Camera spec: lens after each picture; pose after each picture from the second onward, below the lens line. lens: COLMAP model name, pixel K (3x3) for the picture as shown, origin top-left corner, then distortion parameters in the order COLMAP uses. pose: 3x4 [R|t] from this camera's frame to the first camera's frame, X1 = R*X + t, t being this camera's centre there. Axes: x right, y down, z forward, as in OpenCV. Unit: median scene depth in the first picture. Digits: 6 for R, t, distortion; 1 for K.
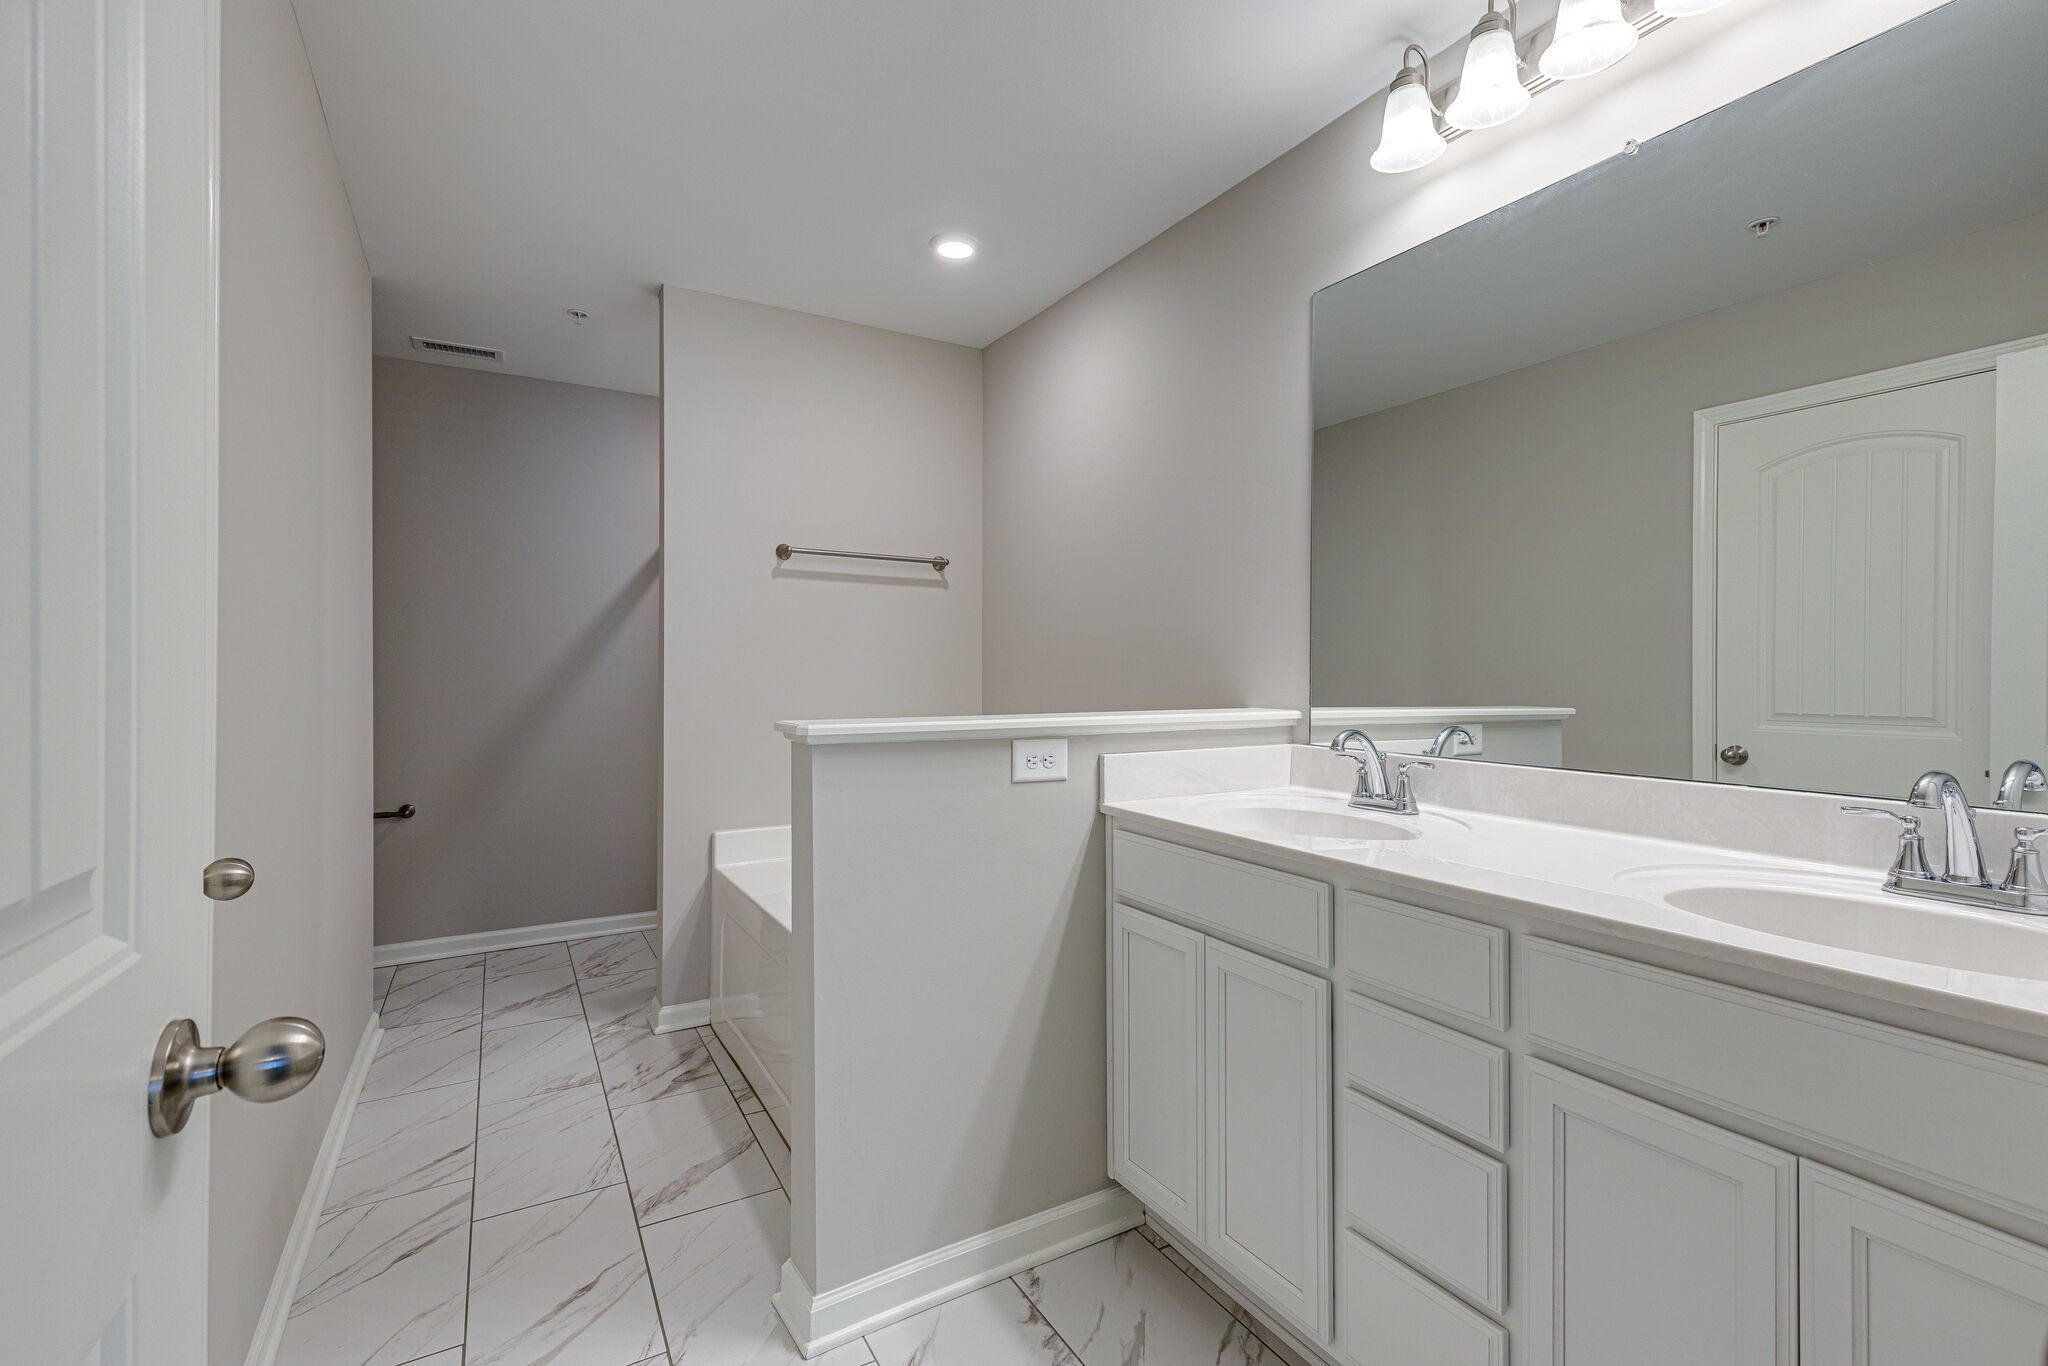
lens RADIAL K [[915.2, 0, 1033.0], [0, 915.2, 690.0], [0, 0, 1]] dist [0.006472, -0.000725]
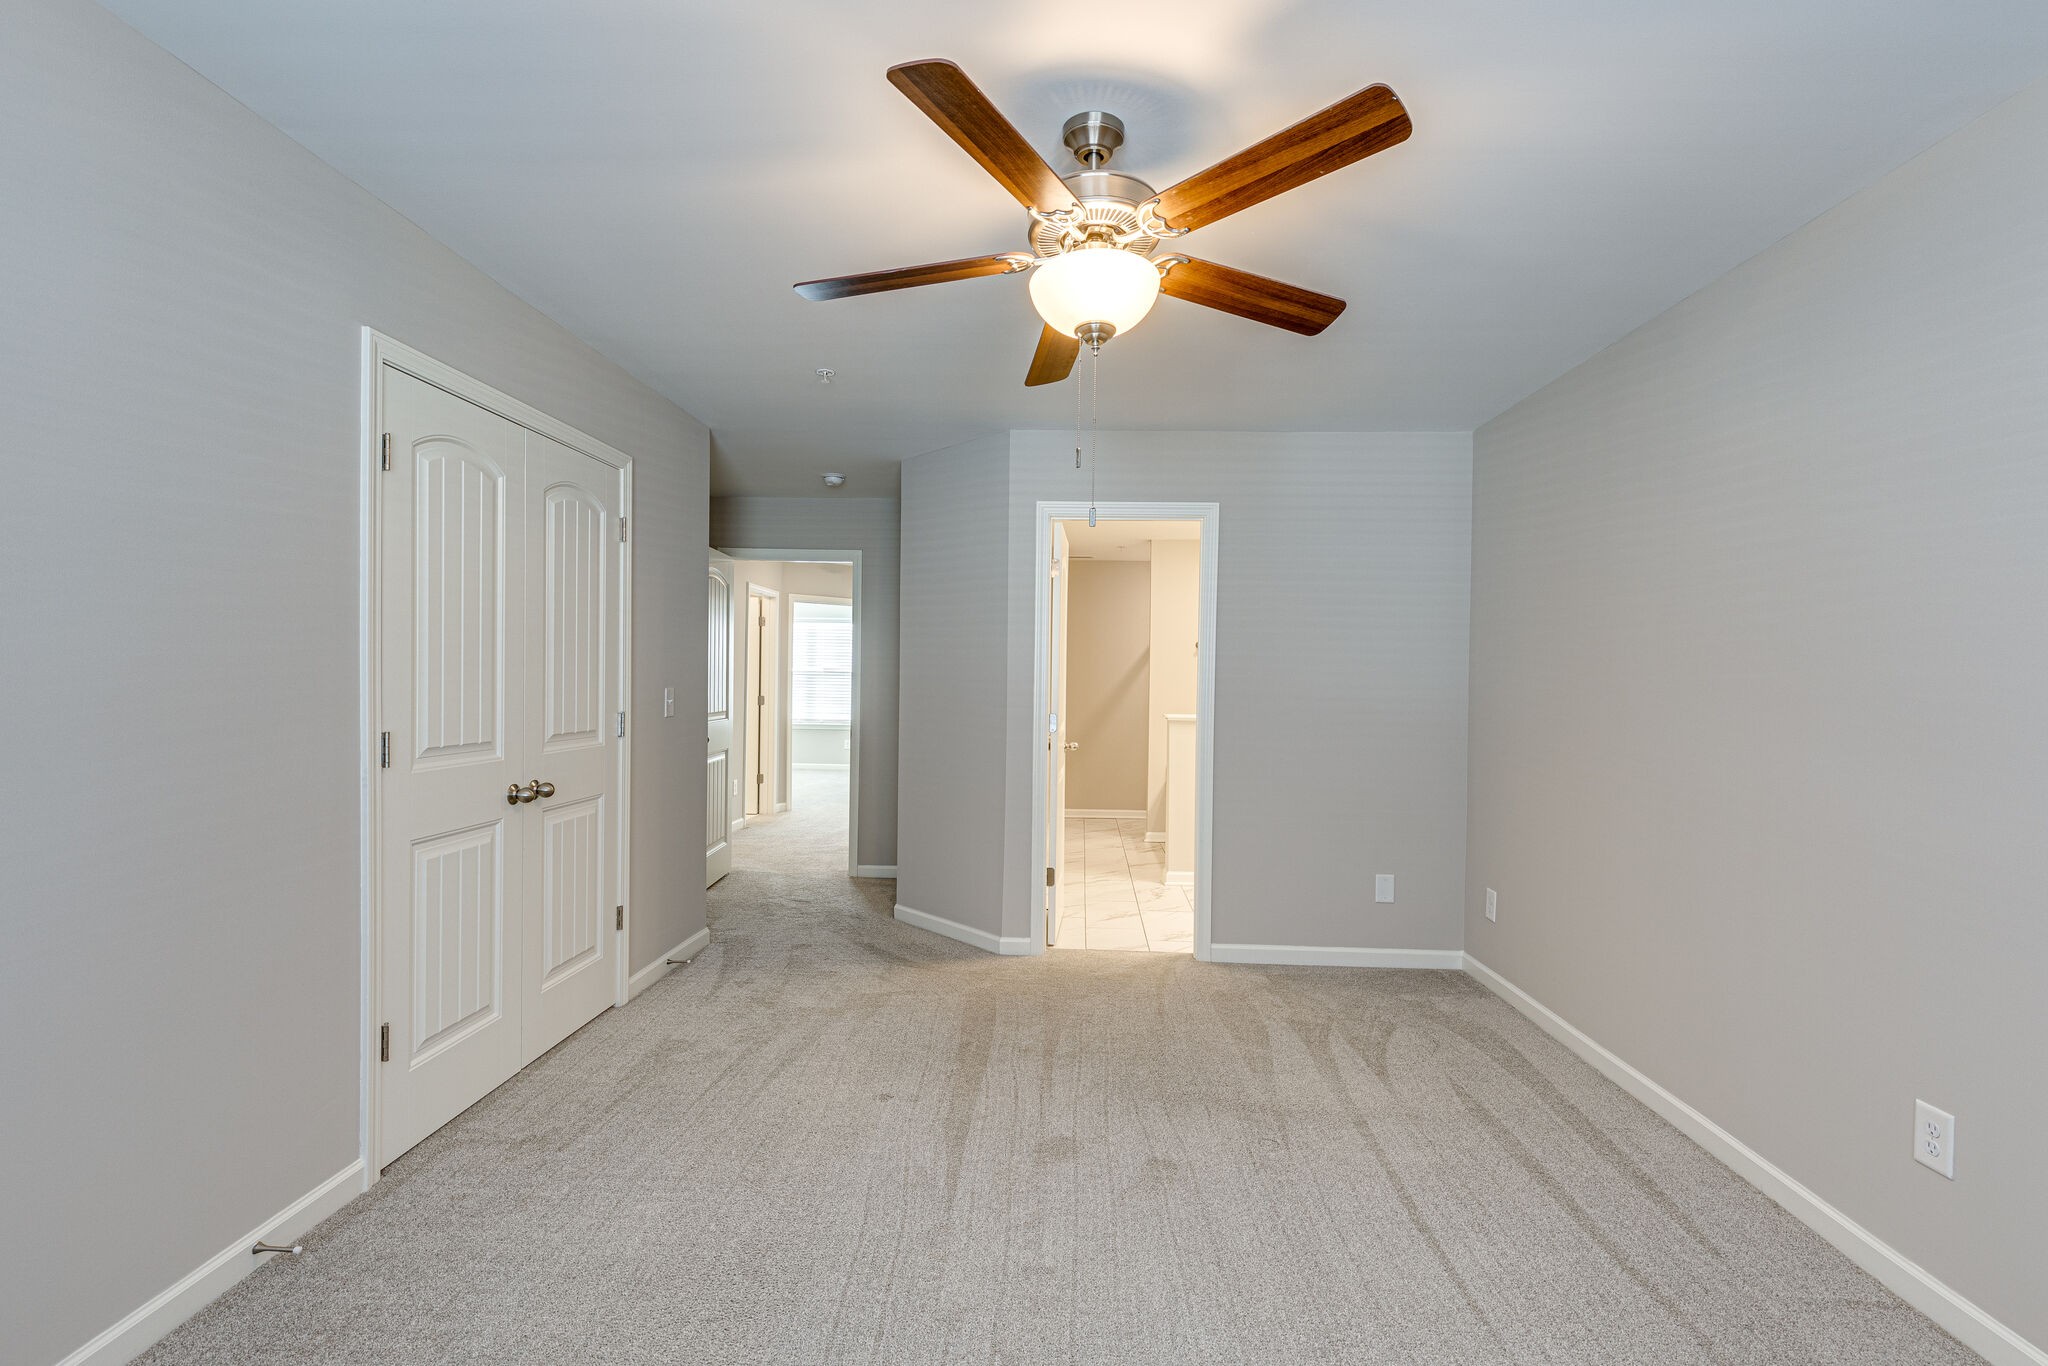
lens RADIAL K [[915.2, 0, 1033.0], [0, 915.2, 690.0], [0, 0, 1]] dist [0.006472, -0.000725]
pose [[0.836690, 0.003595, -0.547665, 0.670328], [-0.011730, 0.999867, -0.011357, -0.008392], [0.547551, 0.015927, 0.836621, -1.209633]]
